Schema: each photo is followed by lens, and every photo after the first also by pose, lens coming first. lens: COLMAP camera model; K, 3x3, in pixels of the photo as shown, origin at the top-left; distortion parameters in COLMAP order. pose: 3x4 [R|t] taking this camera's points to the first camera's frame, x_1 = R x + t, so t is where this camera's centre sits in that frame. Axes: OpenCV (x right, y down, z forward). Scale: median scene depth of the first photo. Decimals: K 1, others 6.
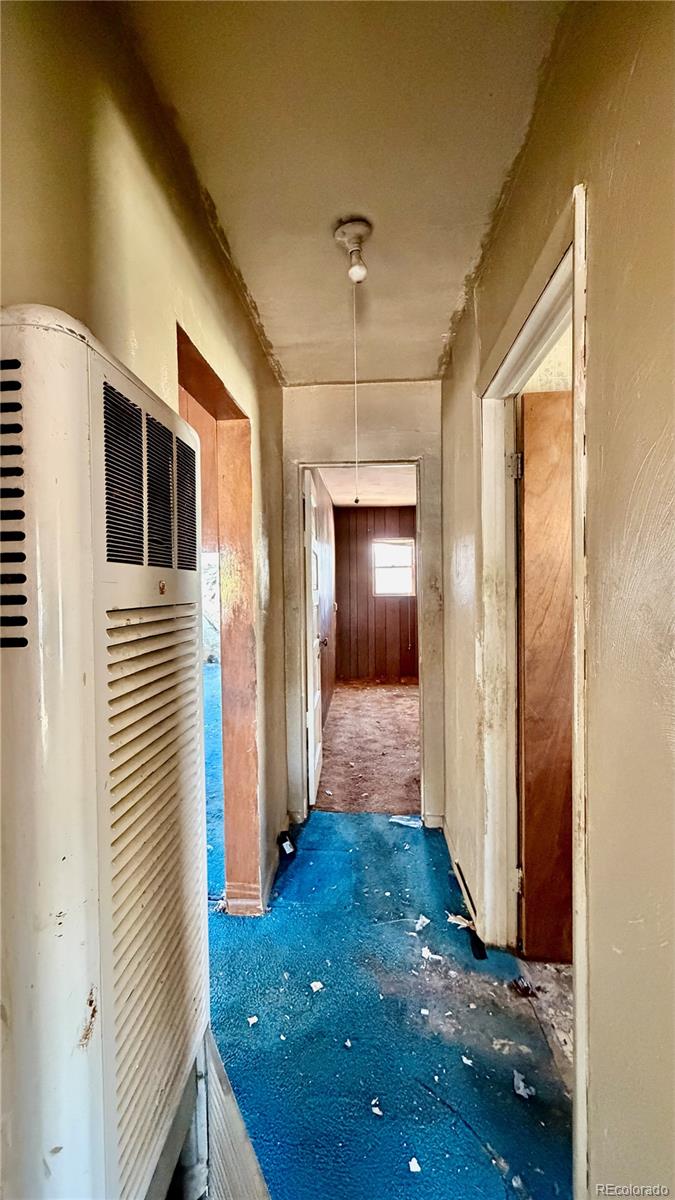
lens RADIAL K [[481.2, 0, 341.2], [0, 481.2, 594.8], [0, 0, 1]] dist [0.000367, -0.000318]
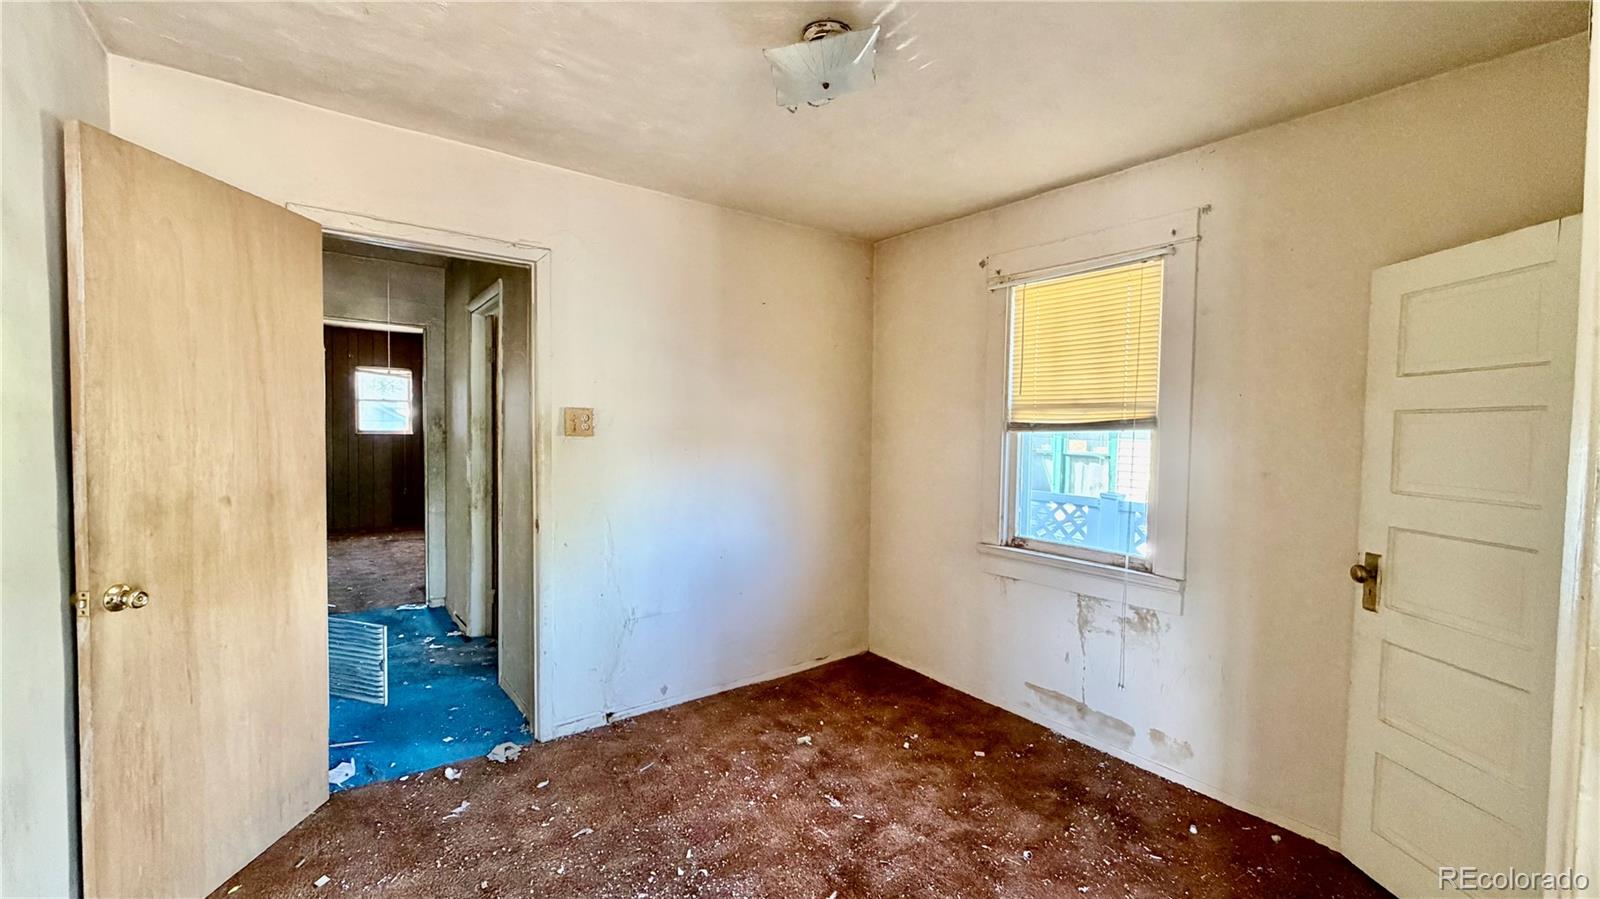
lens RADIAL K [[641.5, 0, 794.8], [0, 641.5, 449.0], [0, 0, 1]] dist [0.000367, -0.000318]
pose [[0.765938, -0.000744, 0.642914, -0.182810], [-0.011853, 0.999813, 0.015278, 0.013654], [-0.642805, -0.019322, 0.765786, -0.941580]]
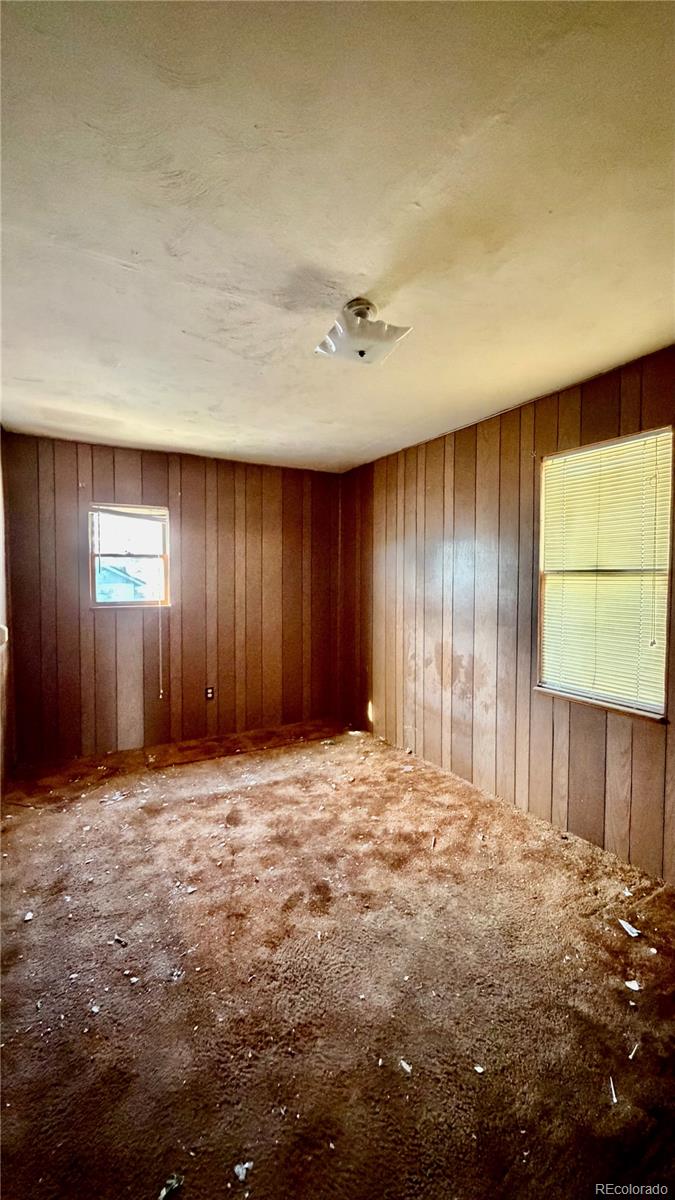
lens RADIAL K [[481.2, 0, 341.2], [0, 481.2, 594.8], [0, 0, 1]] dist [0.000367, -0.000318]
pose [[0.842772, -0.002206, 0.538266, 0.029140], [-0.002968, 0.999957, 0.008744, -0.042971], [-0.538262, -0.008967, 0.842730, 0.967761]]
